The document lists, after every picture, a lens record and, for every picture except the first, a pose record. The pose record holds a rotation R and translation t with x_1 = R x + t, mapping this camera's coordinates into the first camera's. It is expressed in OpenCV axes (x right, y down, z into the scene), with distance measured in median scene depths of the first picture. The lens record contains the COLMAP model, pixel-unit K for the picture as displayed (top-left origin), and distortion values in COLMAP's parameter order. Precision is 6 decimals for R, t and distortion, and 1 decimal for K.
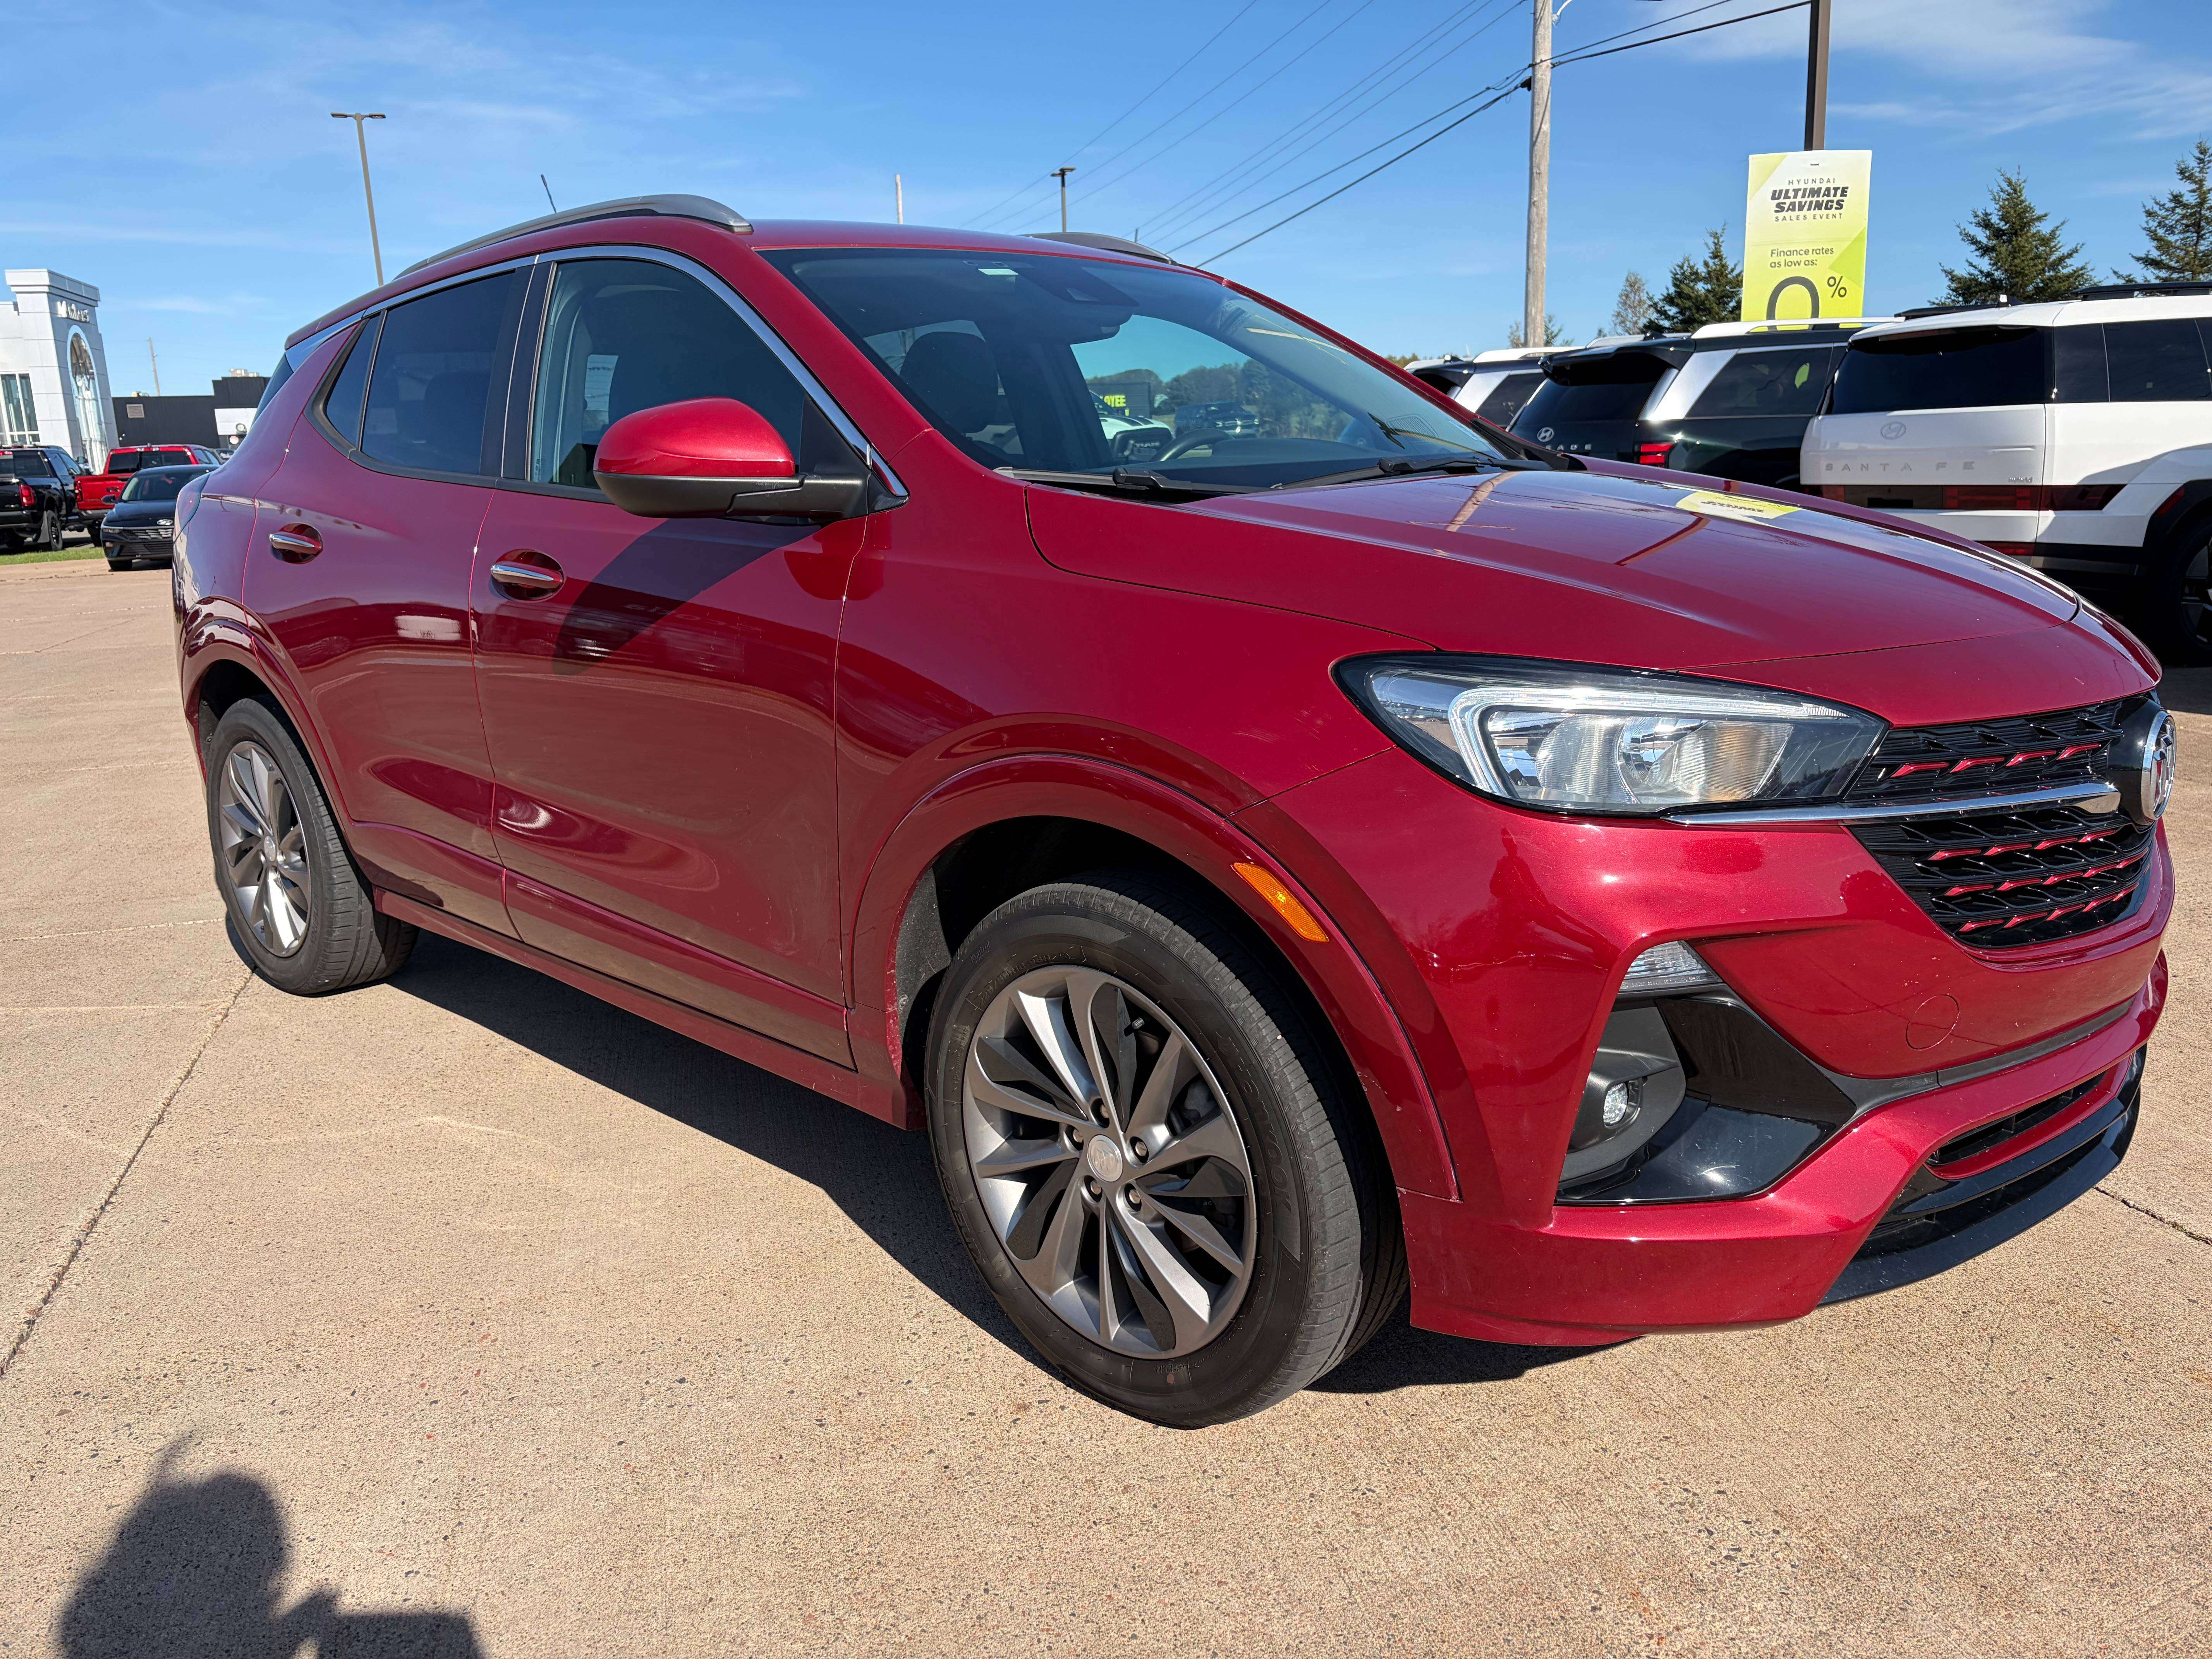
lens RADIAL K [[1785.8, 0, 1106.0], [0, 1785.8, 829.5], [0, 0, 1]] dist [0.067243, -0.086490]
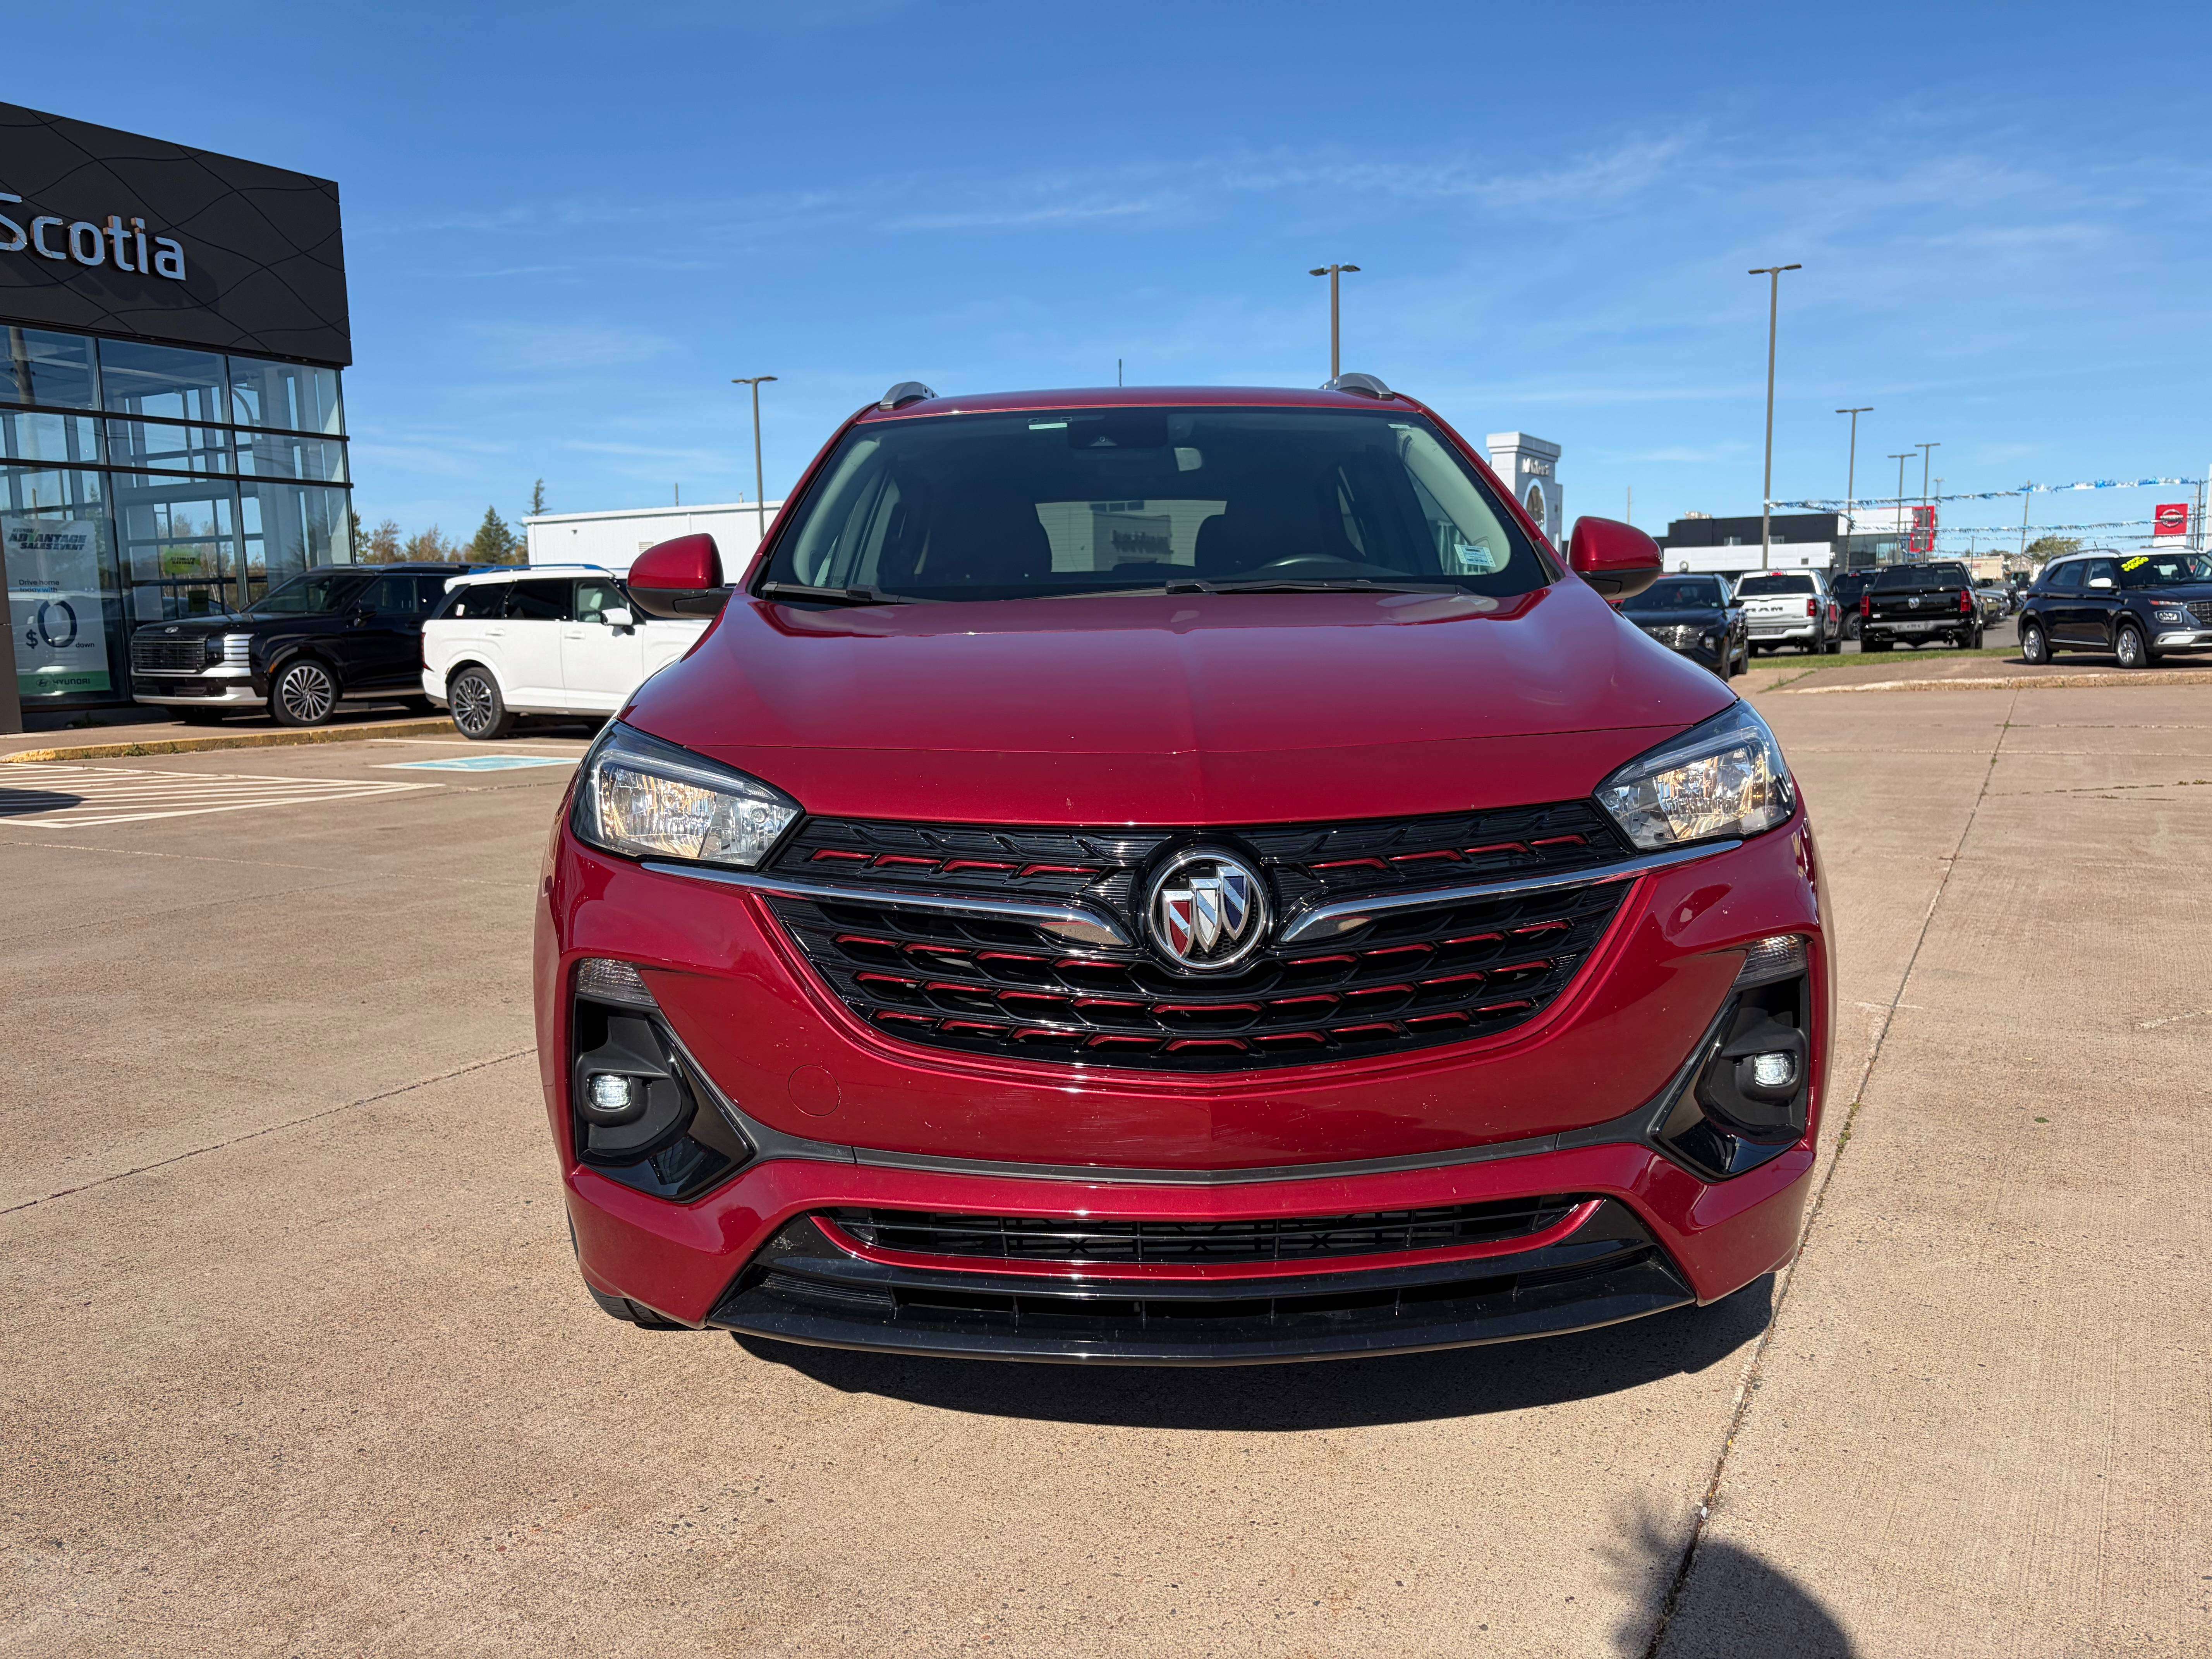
lens RADIAL K [[1835.5, 0, 1106.0], [0, 1835.5, 829.5], [0, 0, 1]] dist [0.038124, 0.001269]
pose [[0.656769, 0.106172, -0.746580, 0.143905], [-0.163588, 0.986522, -0.003615, -0.007589], [0.736134, 0.124506, 0.665286, 0.039367]]
